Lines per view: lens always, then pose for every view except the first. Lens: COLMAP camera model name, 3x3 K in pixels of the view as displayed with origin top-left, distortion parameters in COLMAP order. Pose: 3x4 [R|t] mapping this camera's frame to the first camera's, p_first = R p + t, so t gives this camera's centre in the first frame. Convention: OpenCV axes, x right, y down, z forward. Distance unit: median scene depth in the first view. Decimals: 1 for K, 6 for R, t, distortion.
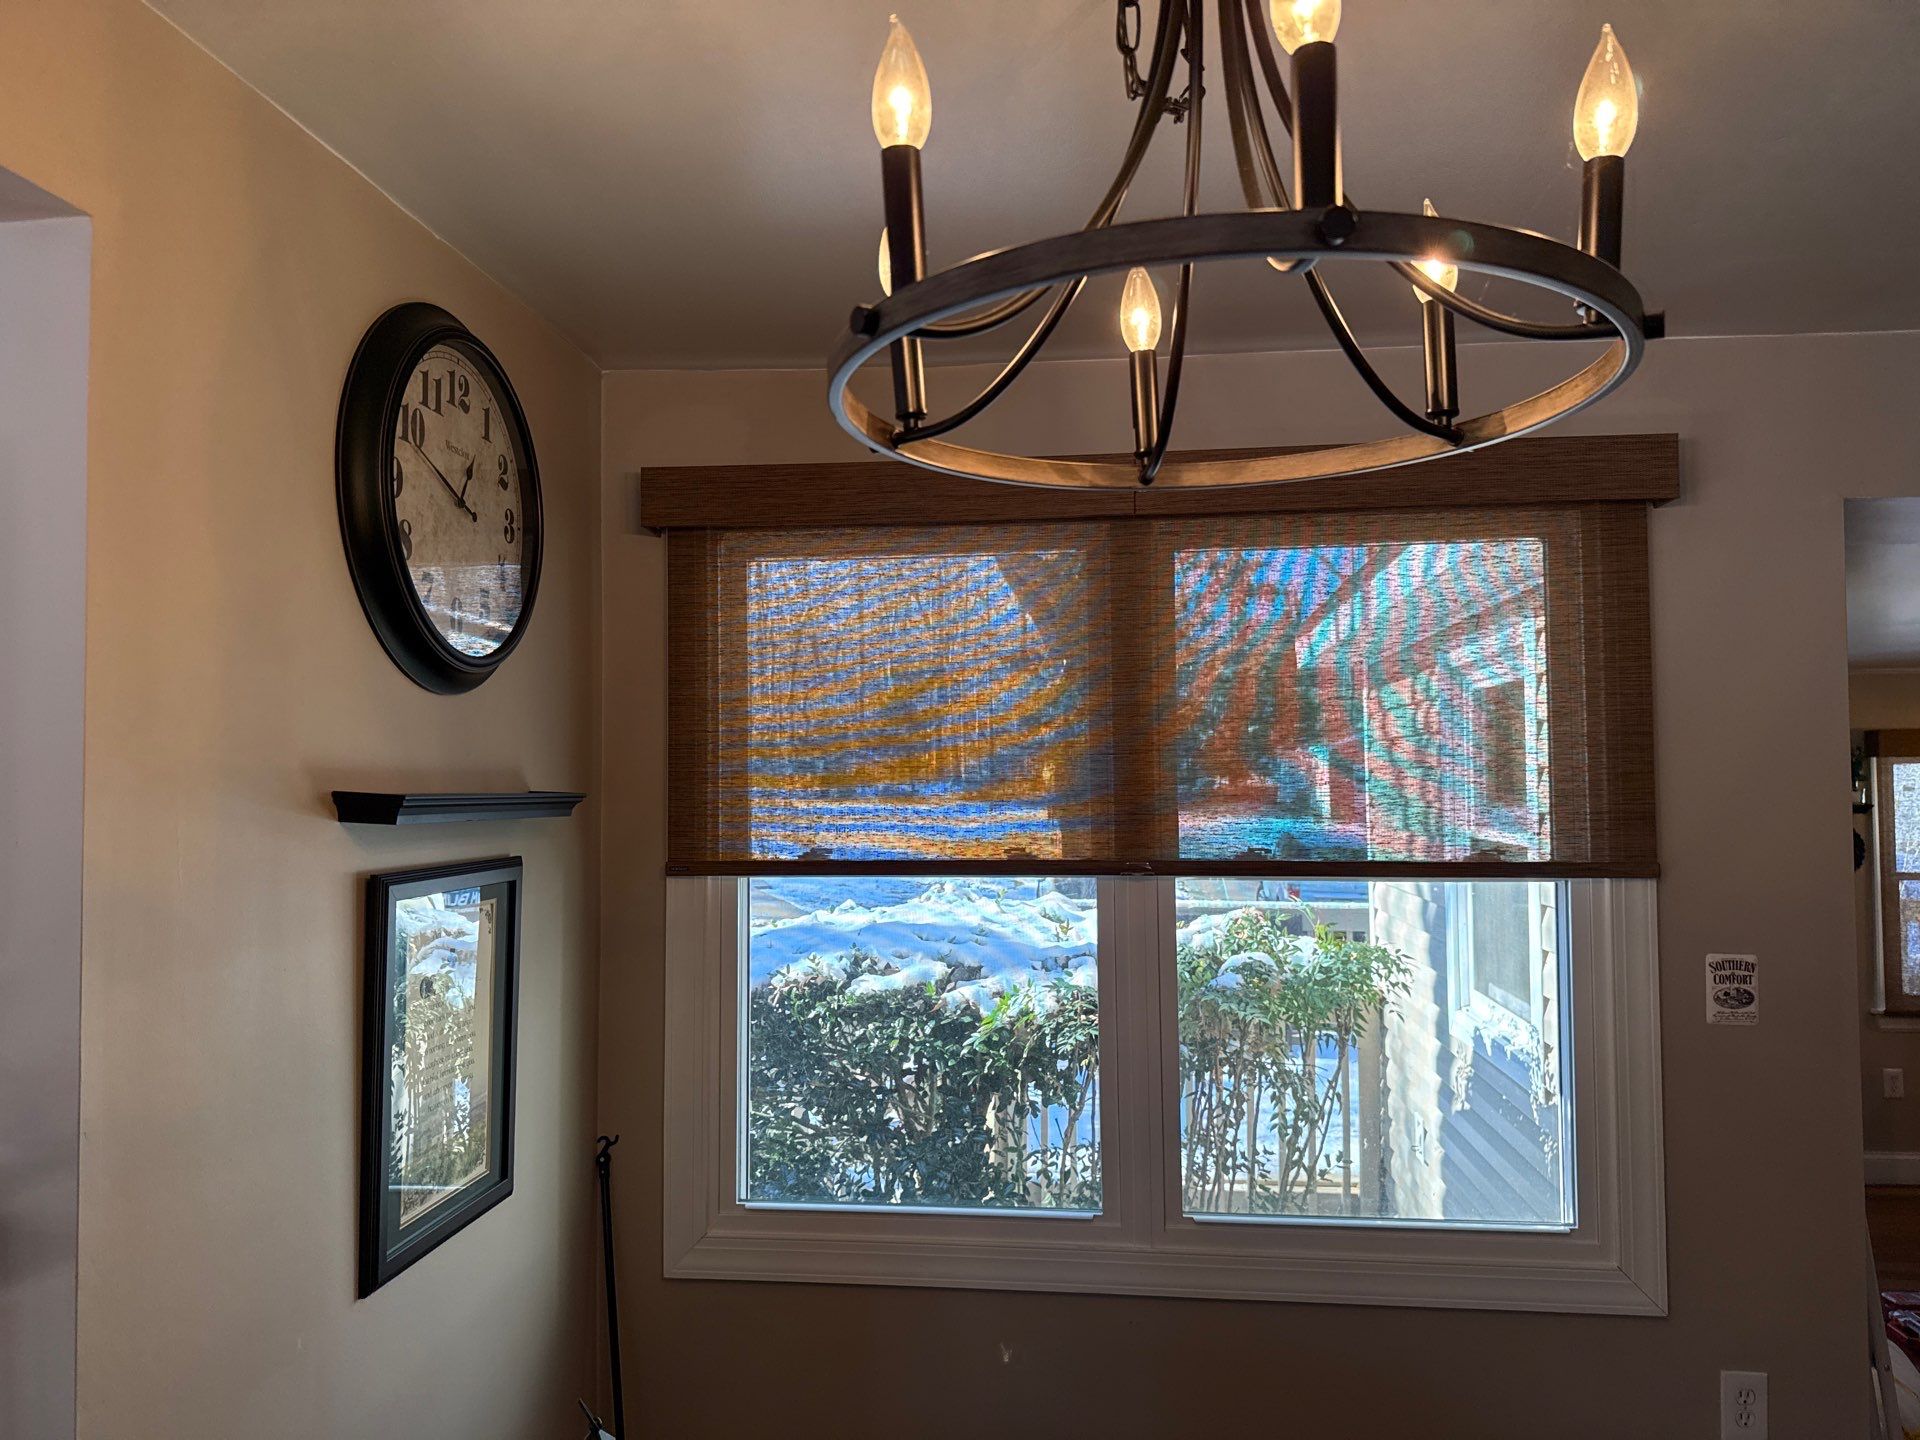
lens RADIAL K [[1407.6, 0, 966.3], [0, 1407.6, 727.9], [0, 0, 1]] dist [0.008014, -0.001739]
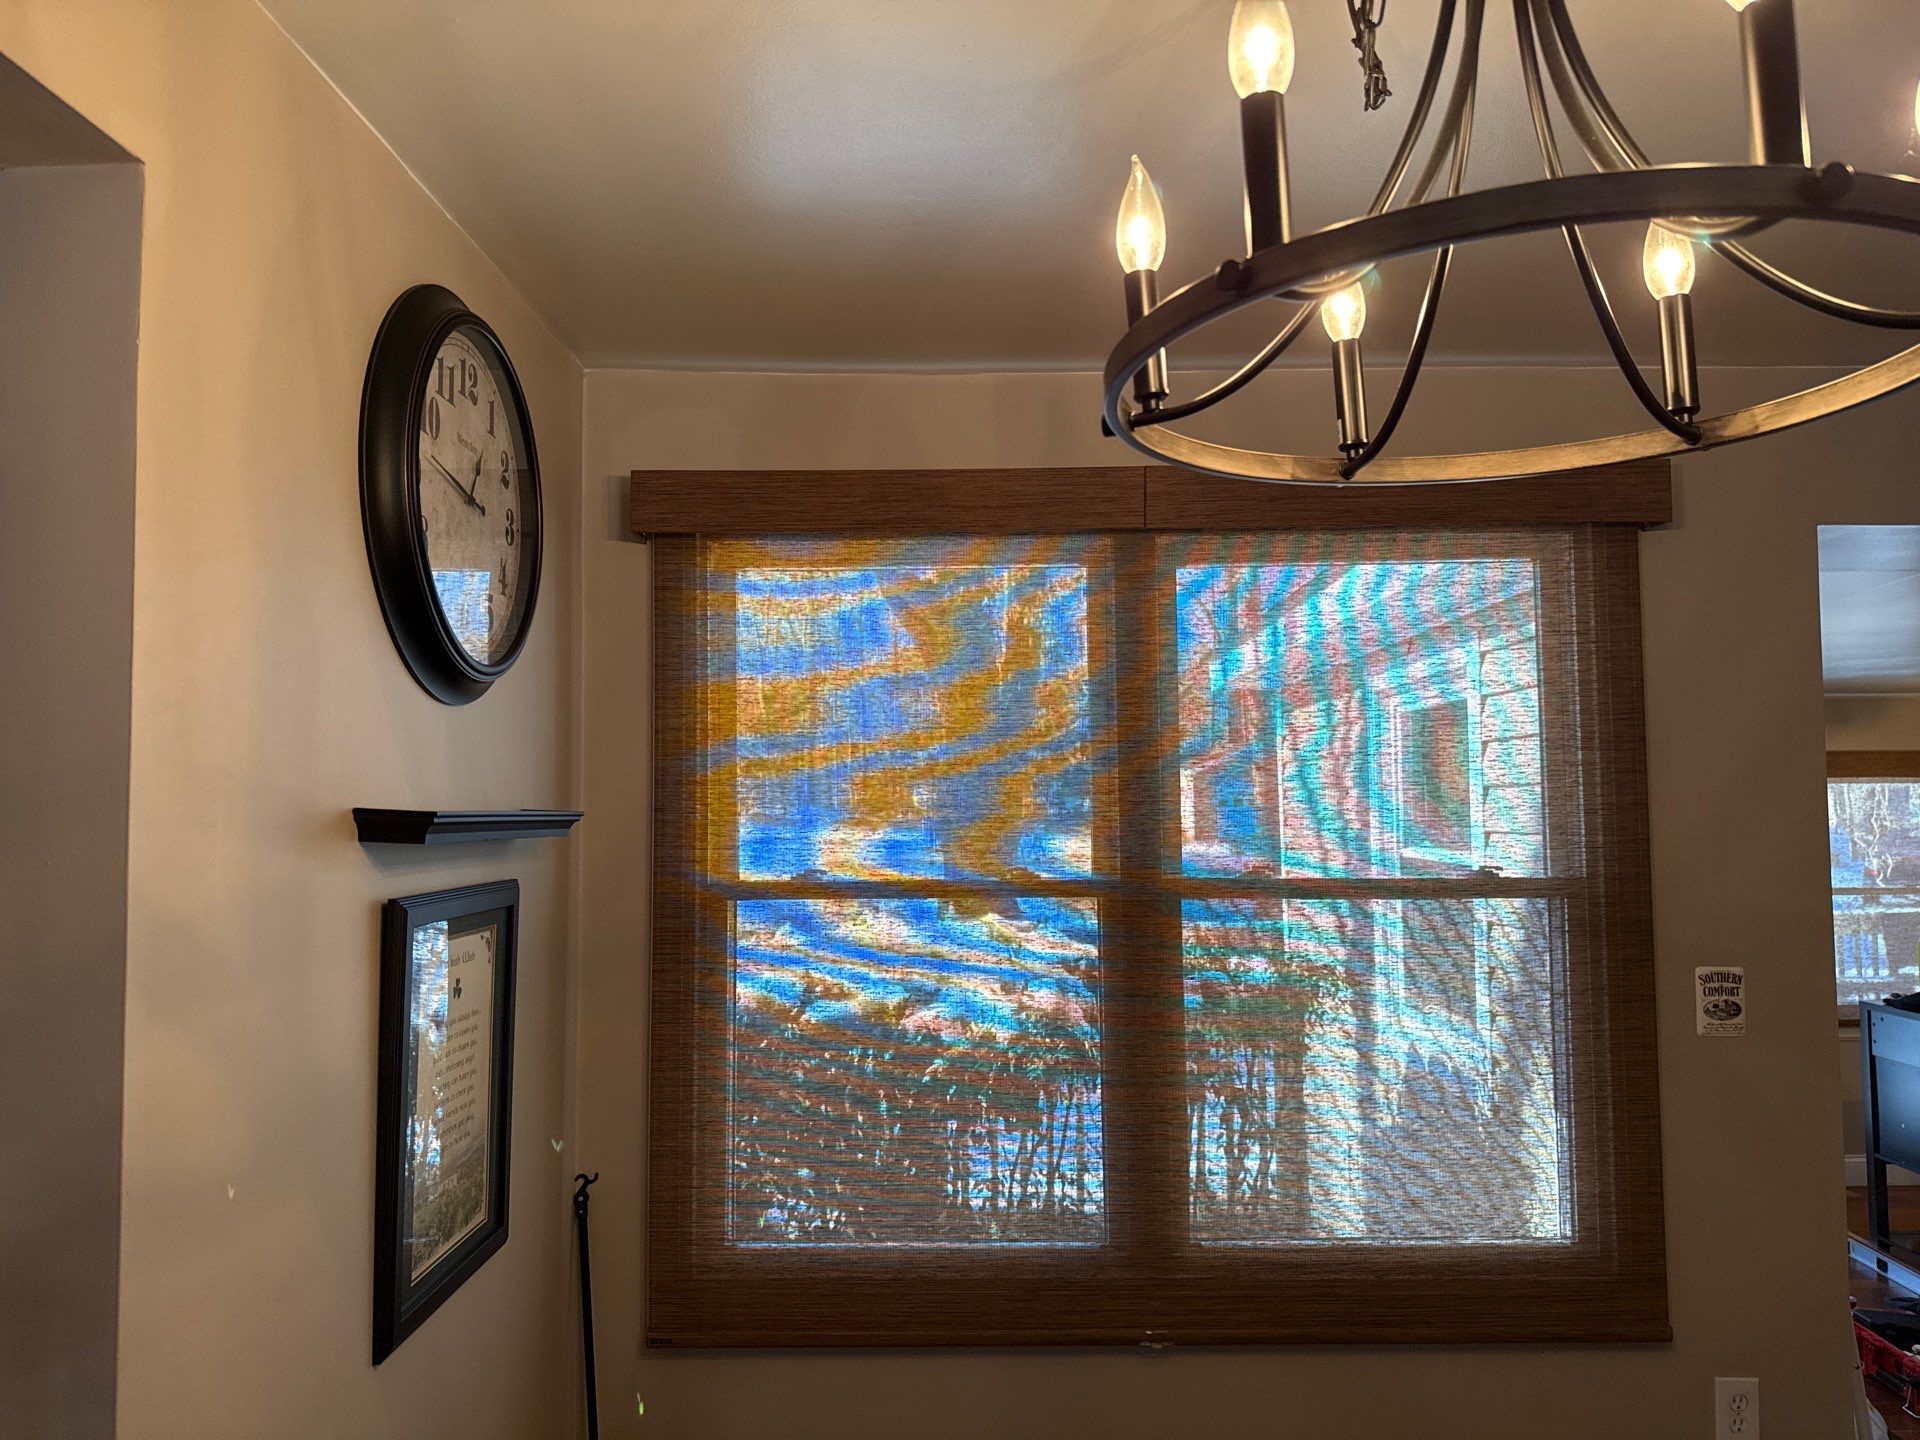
lens RADIAL K [[1407.6, 0, 966.3], [0, 1407.6, 727.9], [0, 0, 1]] dist [0.008014, -0.001739]
pose [[0.994955, 0.003439, 0.100259, -0.105032], [-0.001680, 0.999843, -0.017625, 0.006016], [-0.100304, 0.017367, 0.994805, 0.033576]]
